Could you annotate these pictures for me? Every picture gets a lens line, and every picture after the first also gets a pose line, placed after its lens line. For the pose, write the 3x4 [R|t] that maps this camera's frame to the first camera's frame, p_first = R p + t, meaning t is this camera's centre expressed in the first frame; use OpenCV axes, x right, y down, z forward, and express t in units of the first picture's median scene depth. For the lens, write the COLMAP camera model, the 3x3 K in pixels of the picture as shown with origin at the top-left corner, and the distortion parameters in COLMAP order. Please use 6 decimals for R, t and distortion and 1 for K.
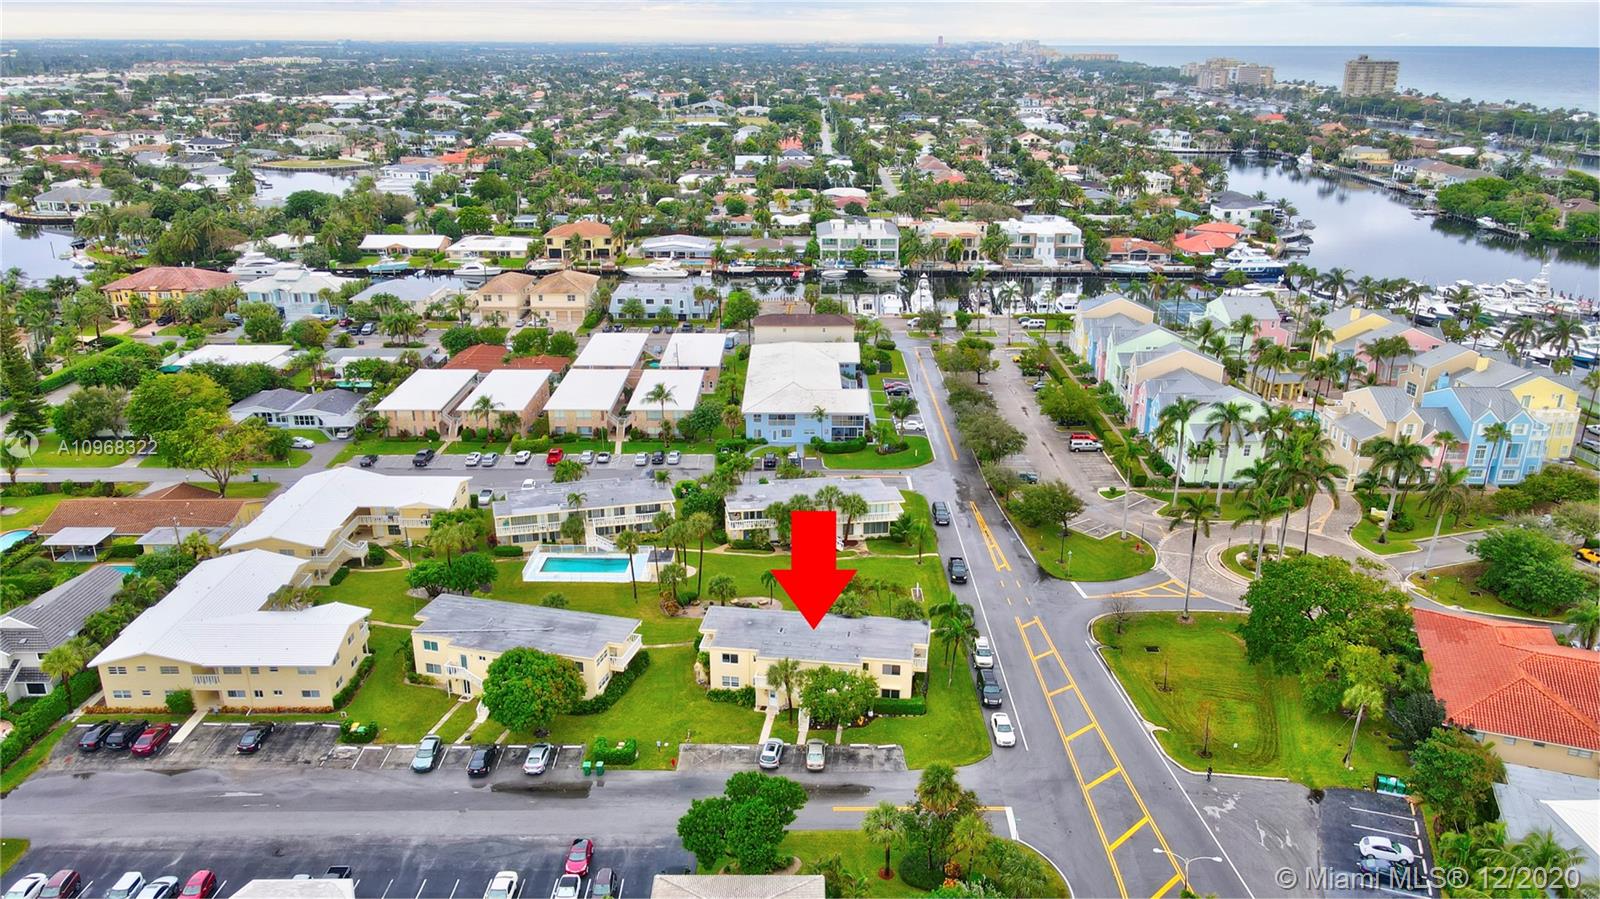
lens RADIAL K [[1184.7, 0, 800.0], [0, 1184.7, 449.5], [0, 0, 1]] dist [0.011739, 0.012987]
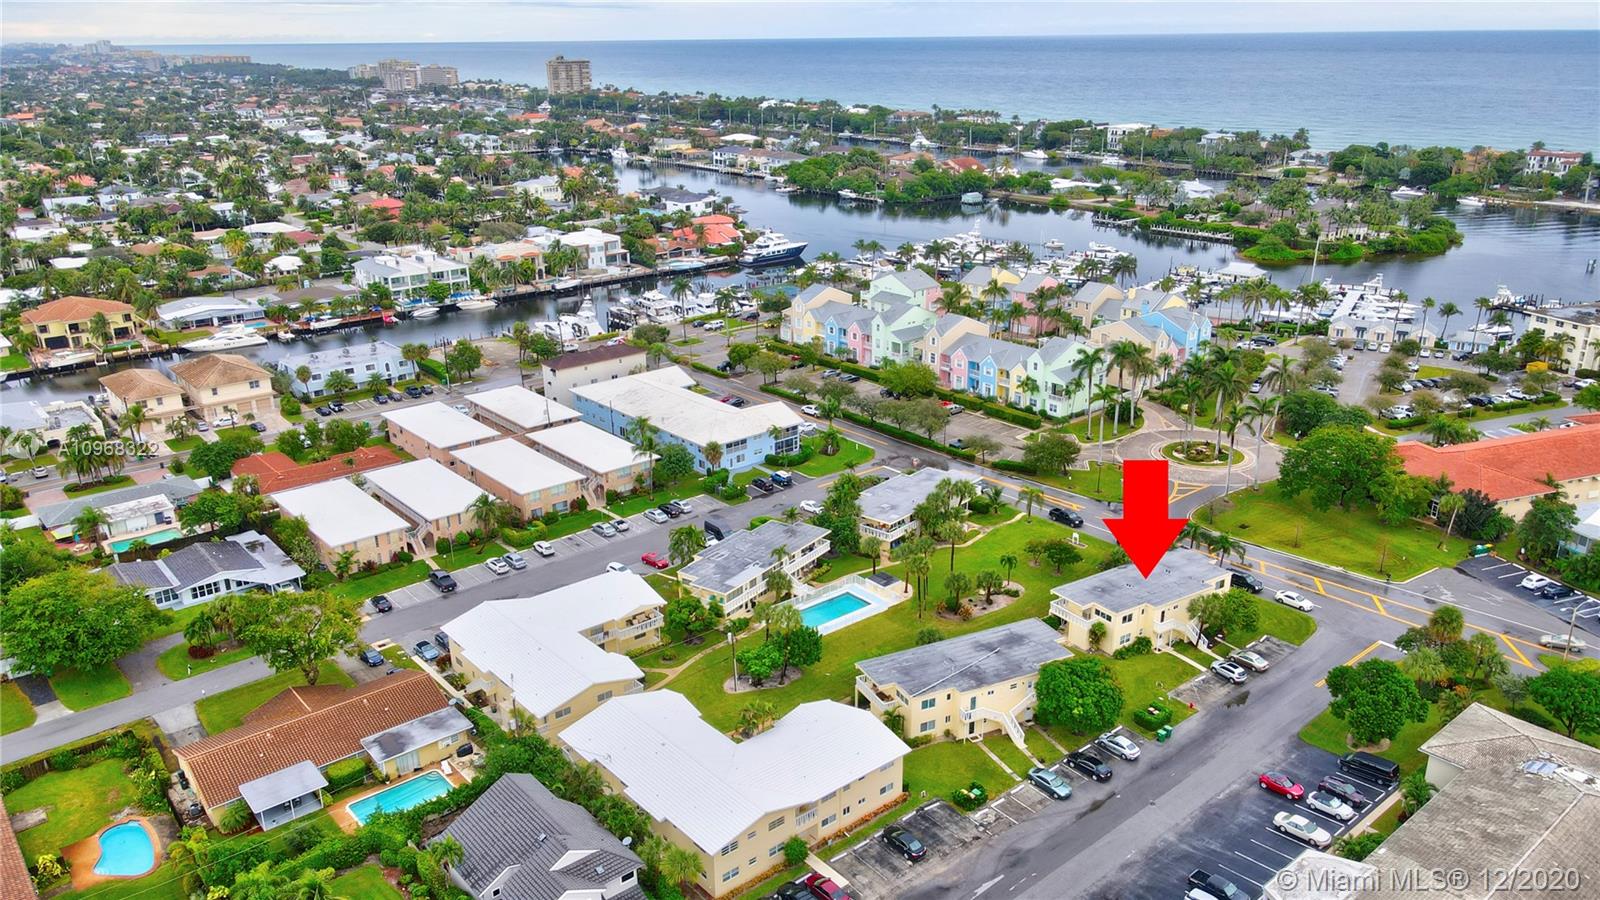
lens RADIAL K [[1184.7, 0, 800.0], [0, 1184.7, 450.0], [0, 0, 1]] dist [0.011739, 0.012987]
pose [[0.765114, -0.226454, 0.602760, -0.320409], [0.225141, 0.971113, 0.079059, -0.048985], [-0.603251, 0.075216, 0.793996, 0.086741]]
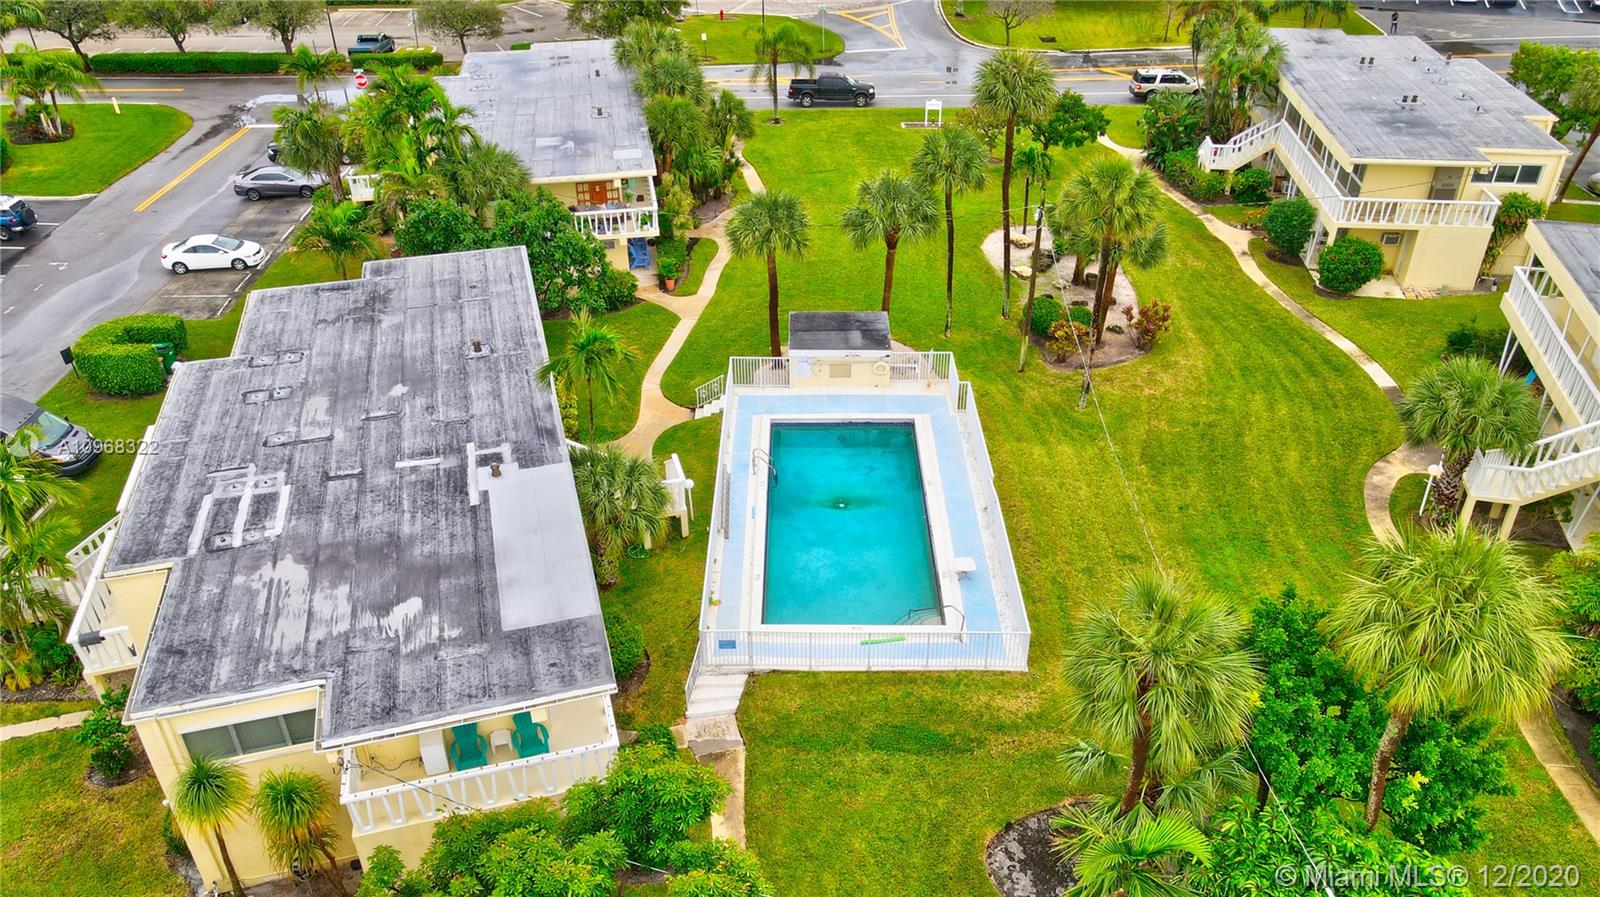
lens RADIAL K [[1189.7, 0, 796.9], [0, 1189.7, 467.6], [0, 0, 1]] dist [-0.001382, 0.009043]
pose [[-0.001953, -0.542305, 0.840180, -0.157945], [0.339146, 0.790027, 0.510722, -0.014832], [-0.940732, 0.285942, 0.182377, 0.397603]]
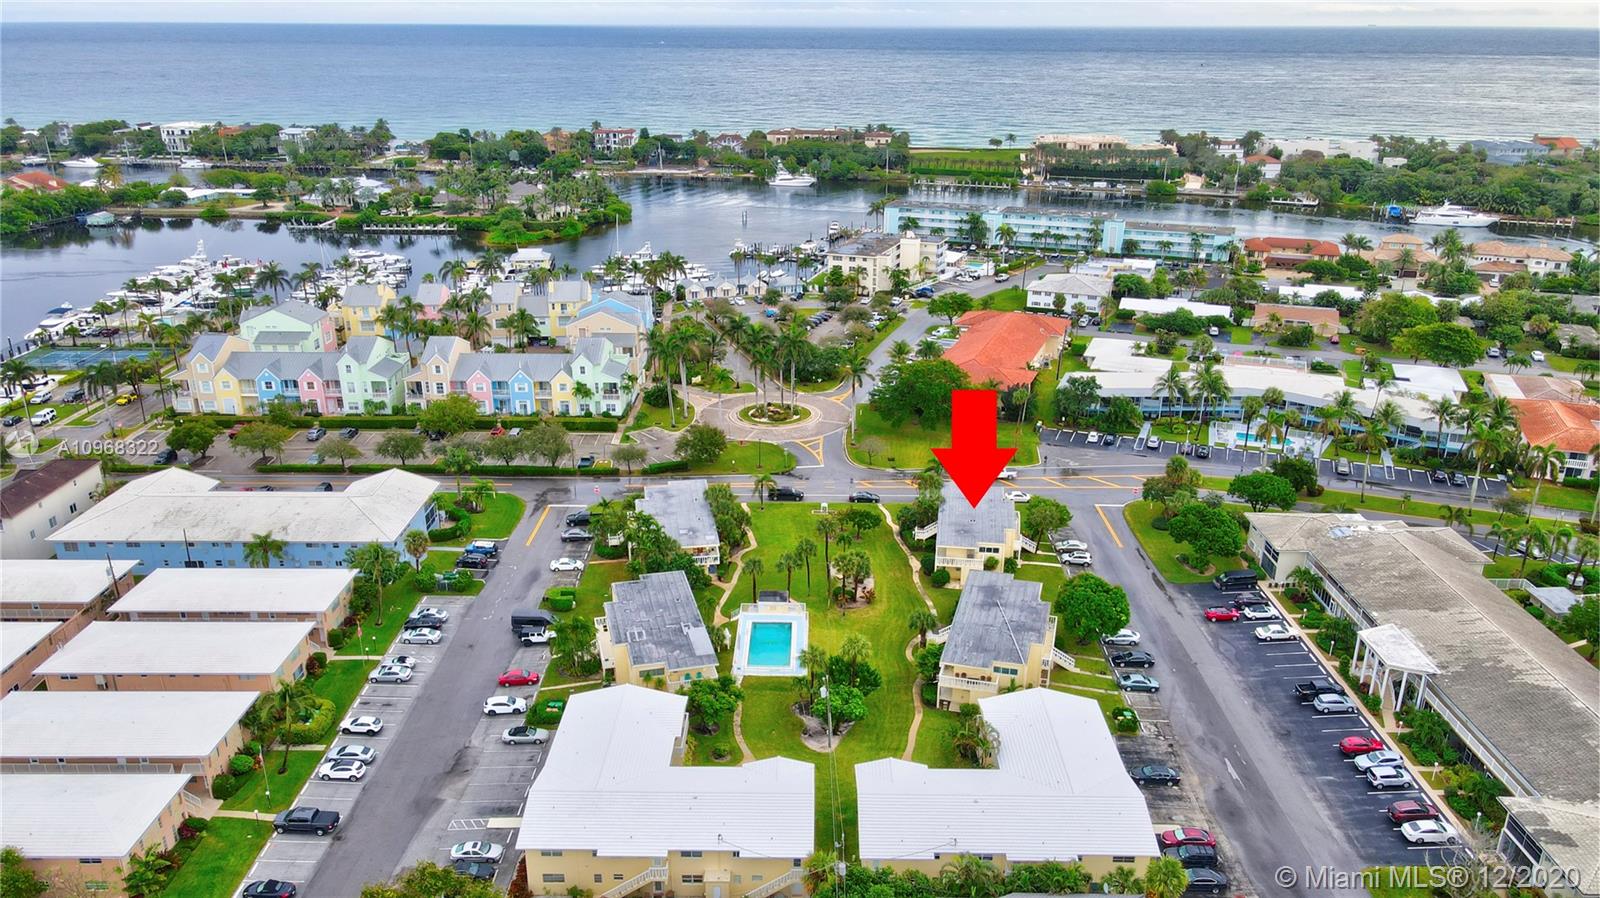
lens RADIAL K [[1188.1, 0, 800.0], [0, 1188.1, 449.0], [0, 0, 1]] dist [-0.009549, 0.048850]
pose [[0.012246, -0.345717, 0.938259, -0.415036], [0.325344, 0.888650, 0.323191, -0.136948], [-0.945516, 0.301300, 0.123359, 0.337291]]
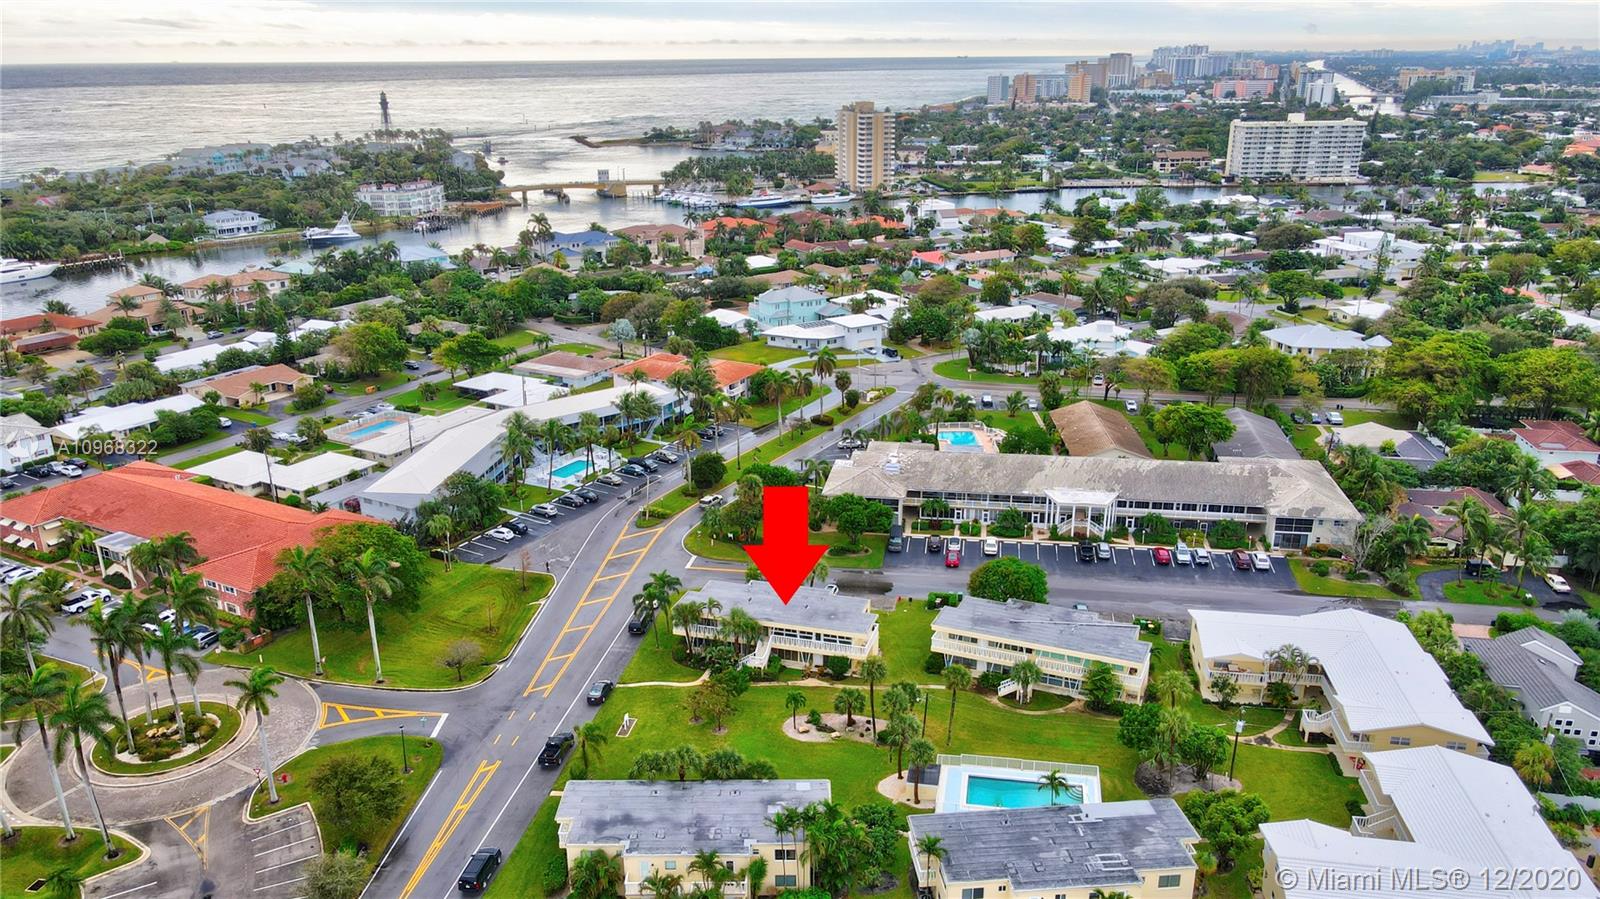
lens RADIAL K [[1188.1, 0, 800.0], [0, 1188.1, 449.5], [0, 0, 1]] dist [-0.009549, 0.048850]
pose [[-0.986312, -0.050866, 0.156848, -0.062745], [0.055427, 0.793598, 0.605912, -0.222270], [-0.155295, 0.606312, -0.779916, 0.608506]]
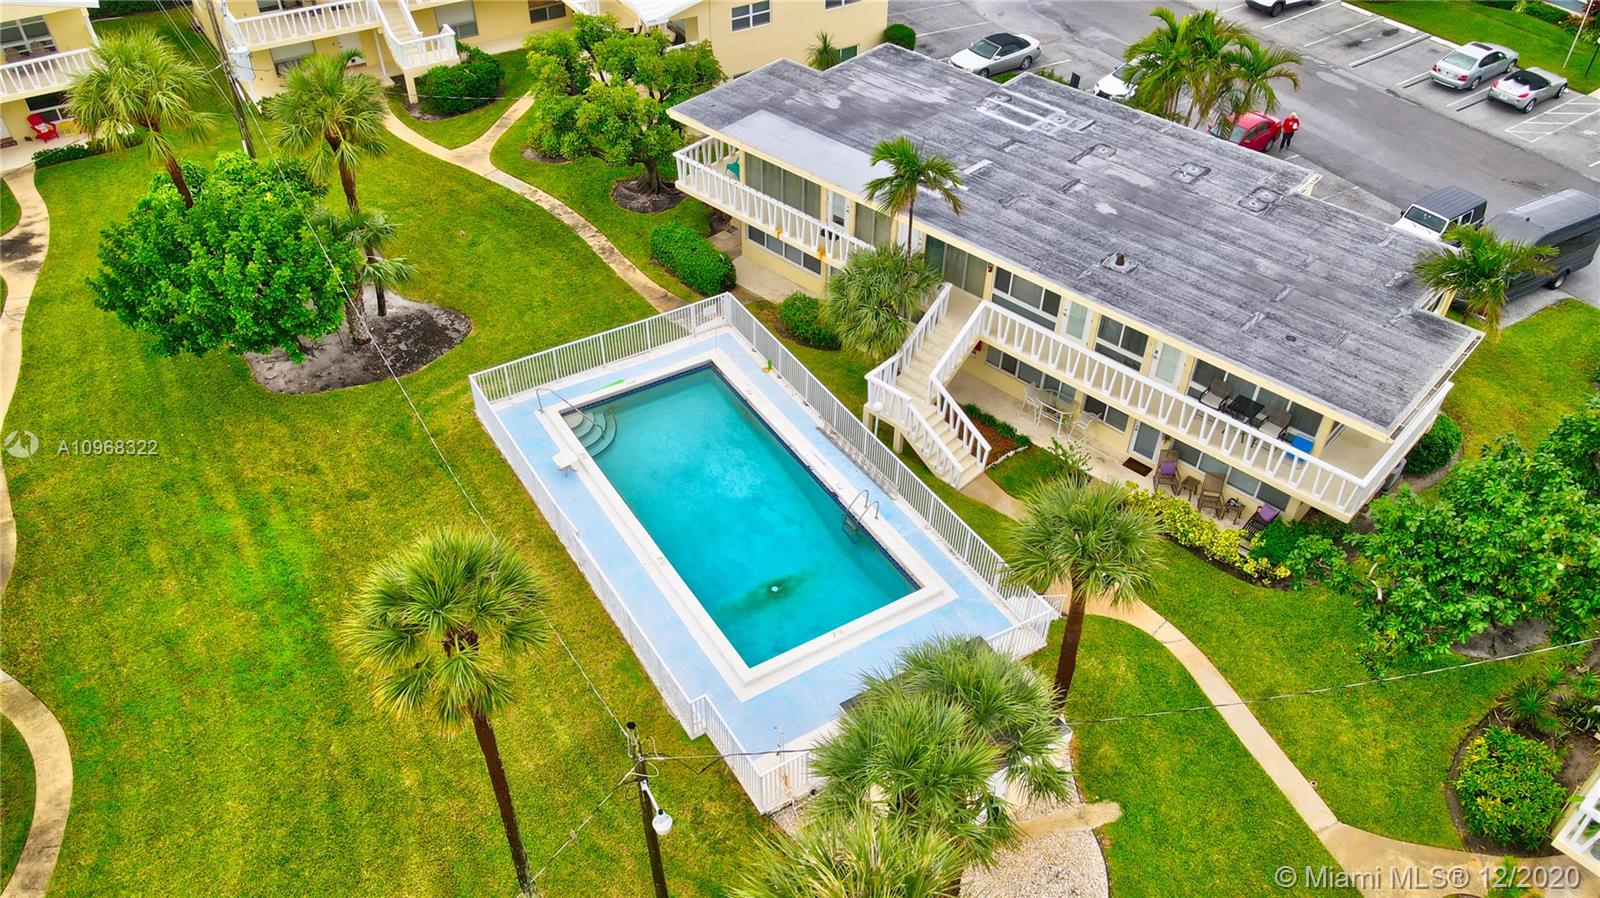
lens RADIAL K [[1188.1, 0, 800.0], [0, 1188.1, 449.0], [0, 0, 1]] dist [-0.009549, 0.048850]
pose [[0.533428, 0.558031, -0.635653, -0.021259], [-0.288626, 0.826481, 0.483347, -0.005448], [0.795078, -0.074365, 0.601931, 0.365678]]
